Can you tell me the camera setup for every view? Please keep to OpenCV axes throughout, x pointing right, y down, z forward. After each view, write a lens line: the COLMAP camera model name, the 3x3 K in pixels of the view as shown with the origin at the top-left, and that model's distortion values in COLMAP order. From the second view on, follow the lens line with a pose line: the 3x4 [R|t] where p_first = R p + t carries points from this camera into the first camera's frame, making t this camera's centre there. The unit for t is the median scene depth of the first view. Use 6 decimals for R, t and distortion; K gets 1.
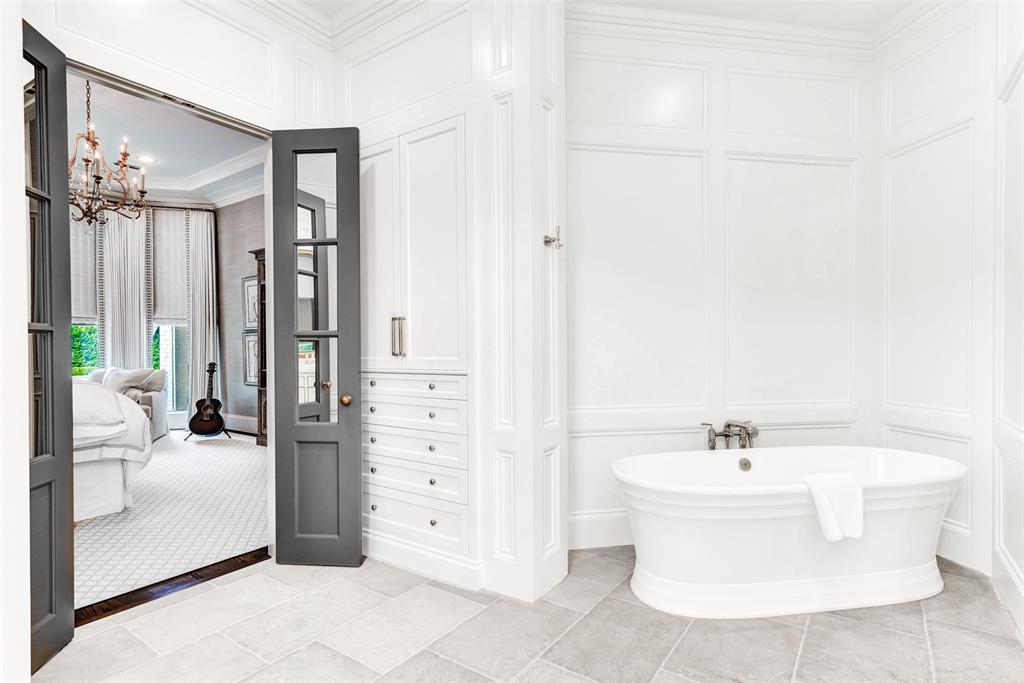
lens RADIAL K [[515.5, 0, 508.8], [0, 515.5, 344.2], [0, 0, 1]] dist [0.002440, 0.000354]
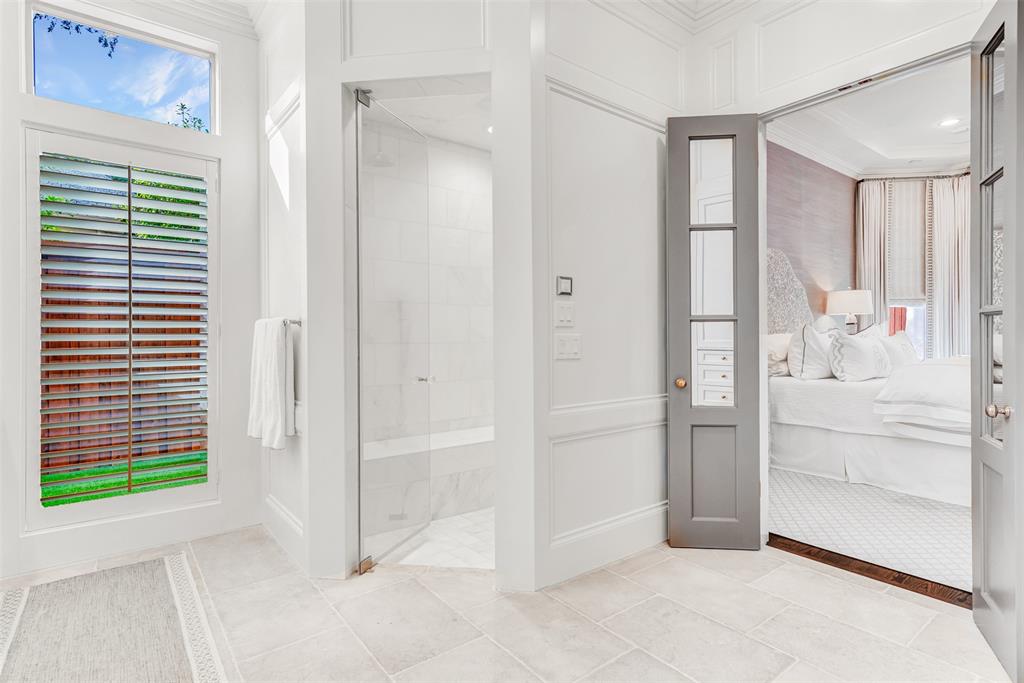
lens RADIAL K [[515.5, 0, 507.9], [0, 515.5, 337.8], [0, 0, 1]] dist [0.002440, 0.000354]
pose [[-0.291151, 0.010380, -0.956621, 0.529845], [0.001997, 0.999946, 0.010243, 0.014341], [0.956675, 0.001071, -0.291156, 0.688260]]
